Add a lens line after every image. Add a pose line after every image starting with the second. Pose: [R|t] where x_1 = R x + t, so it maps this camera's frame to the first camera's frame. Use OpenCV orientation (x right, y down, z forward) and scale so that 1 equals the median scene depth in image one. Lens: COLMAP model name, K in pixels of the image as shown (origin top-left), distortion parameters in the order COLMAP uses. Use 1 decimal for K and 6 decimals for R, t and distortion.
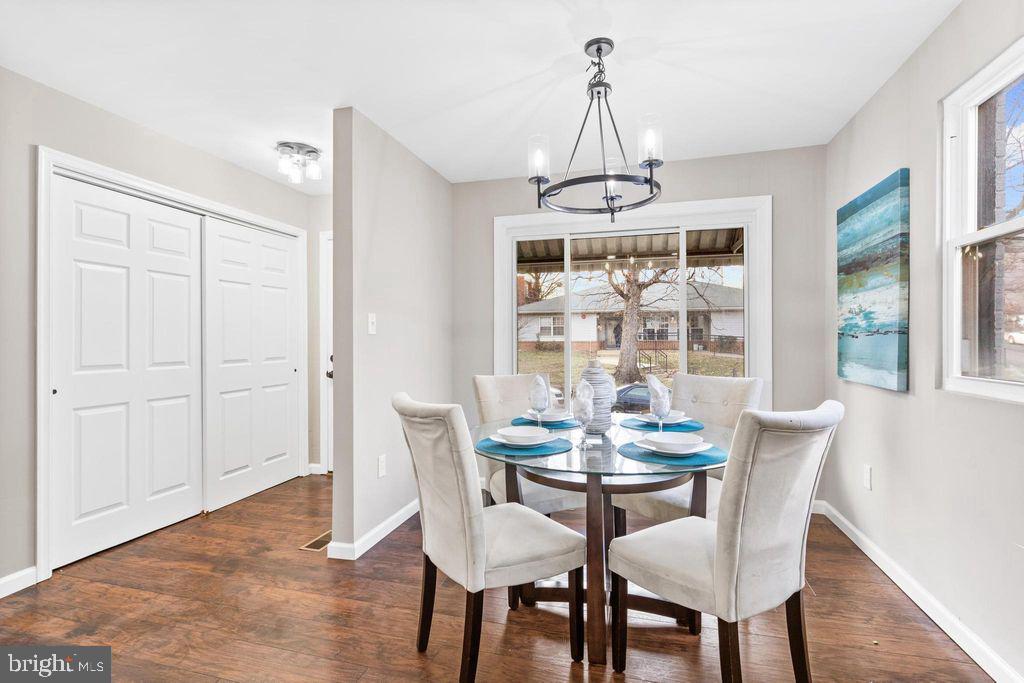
lens RADIAL K [[470.3, 0, 505.4], [0, 470.3, 340.9], [0, 0, 1]] dist [-0.000083, -0.000140]
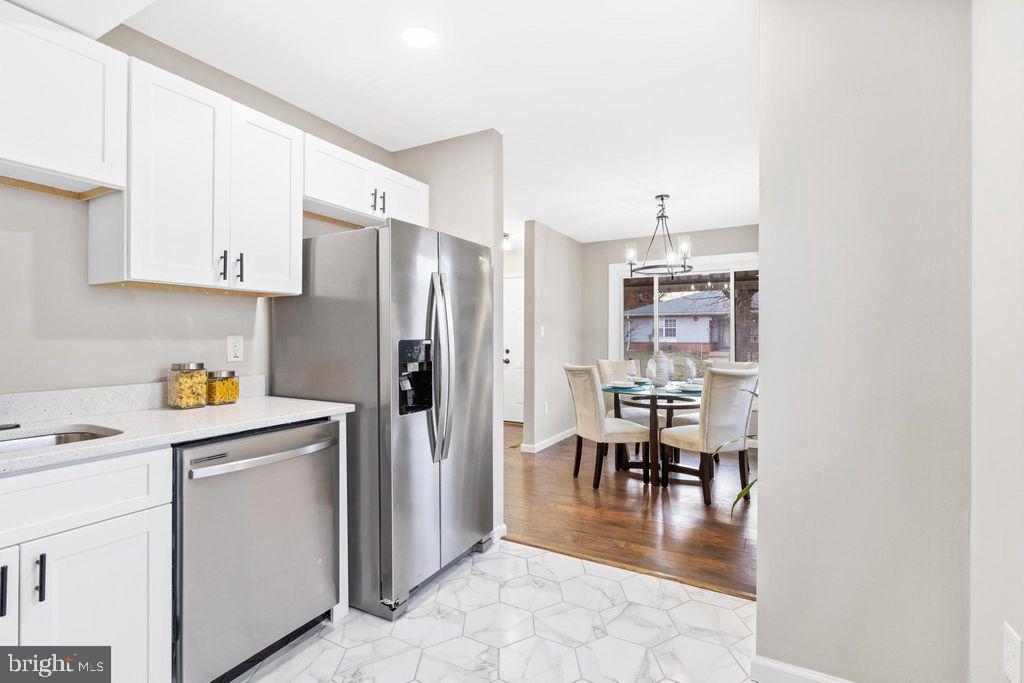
lens RADIAL K [[470.3, 0, 505.4], [0, 470.3, 340.9], [0, 0, 1]] dist [-0.000083, -0.000140]
pose [[0.972195, 0.006048, -0.234096, 0.014152], [-0.006378, 0.999979, -0.000652, 0.003709], [0.234088, 0.002126, 0.972213, -0.909819]]
